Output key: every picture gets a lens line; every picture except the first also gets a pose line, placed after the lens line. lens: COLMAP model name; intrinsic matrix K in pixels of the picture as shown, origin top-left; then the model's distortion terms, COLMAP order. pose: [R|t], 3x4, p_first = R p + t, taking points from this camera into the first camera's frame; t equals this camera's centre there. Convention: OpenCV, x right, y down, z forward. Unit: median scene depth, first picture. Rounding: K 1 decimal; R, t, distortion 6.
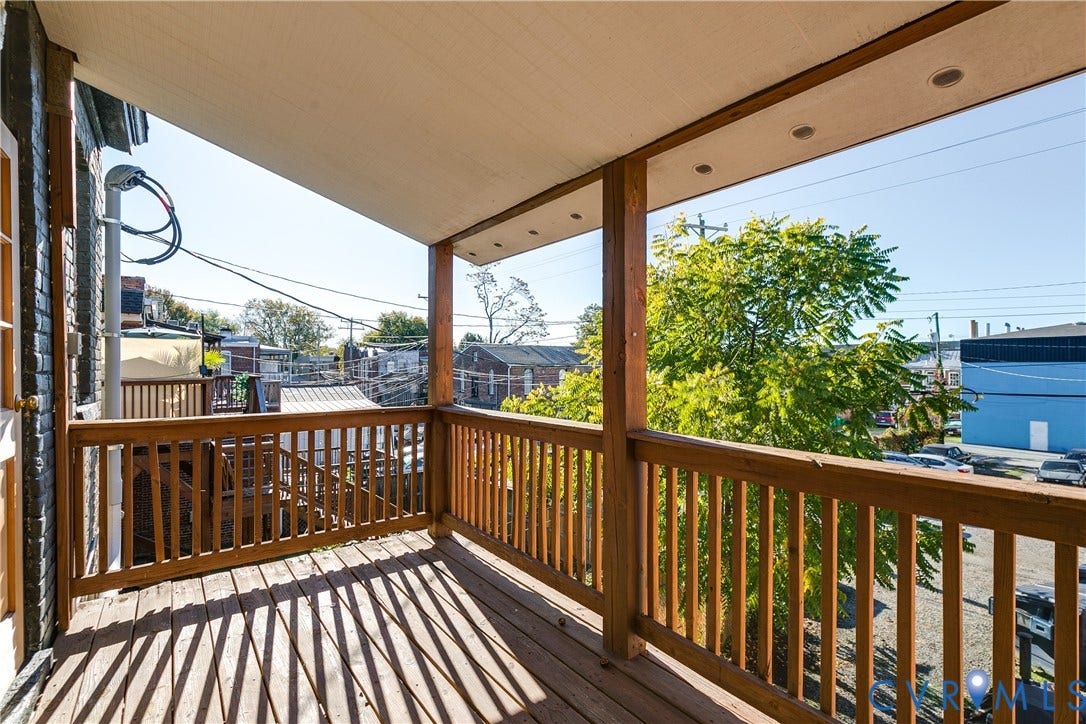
lens RADIAL K [[491.7, 0, 541.5], [0, 491.7, 367.5], [0, 0, 1]] dist [0.000339, -0.000711]
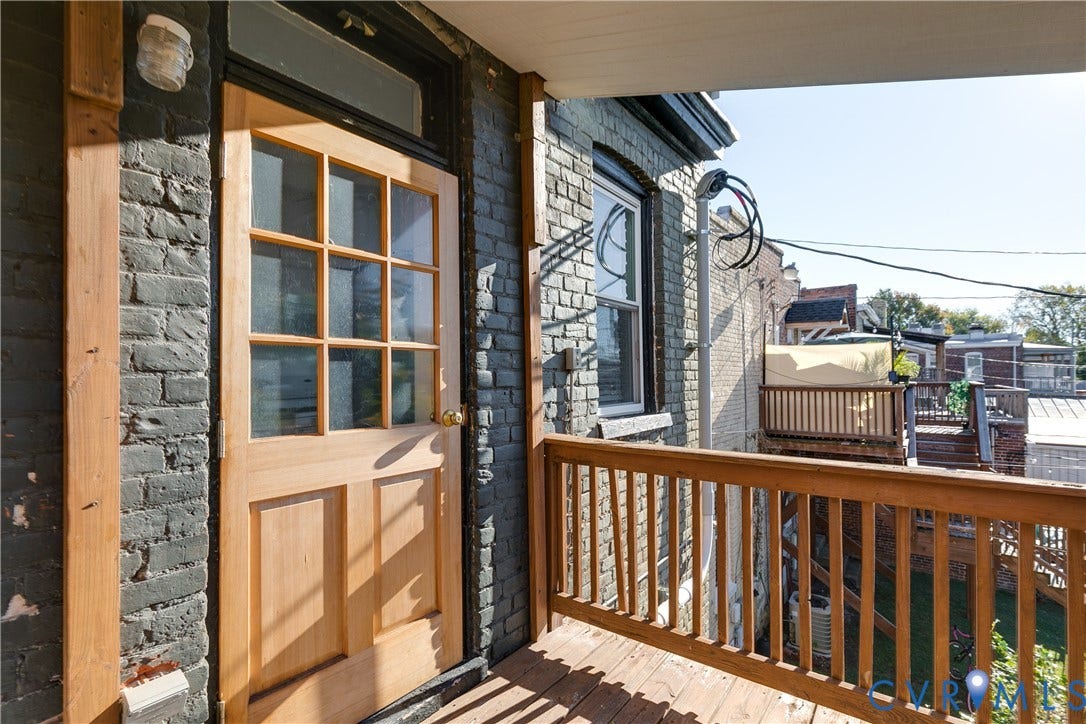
lens RADIAL K [[491.7, 0, 547.4], [0, 491.7, 366.8], [0, 0, 1]] dist [0.000339, -0.000711]
pose [[0.264096, -0.010332, -0.964441, 0.005623], [0.002780, 0.999947, -0.009951, -0.005467], [0.964492, -0.000053, 0.264111, 0.172994]]
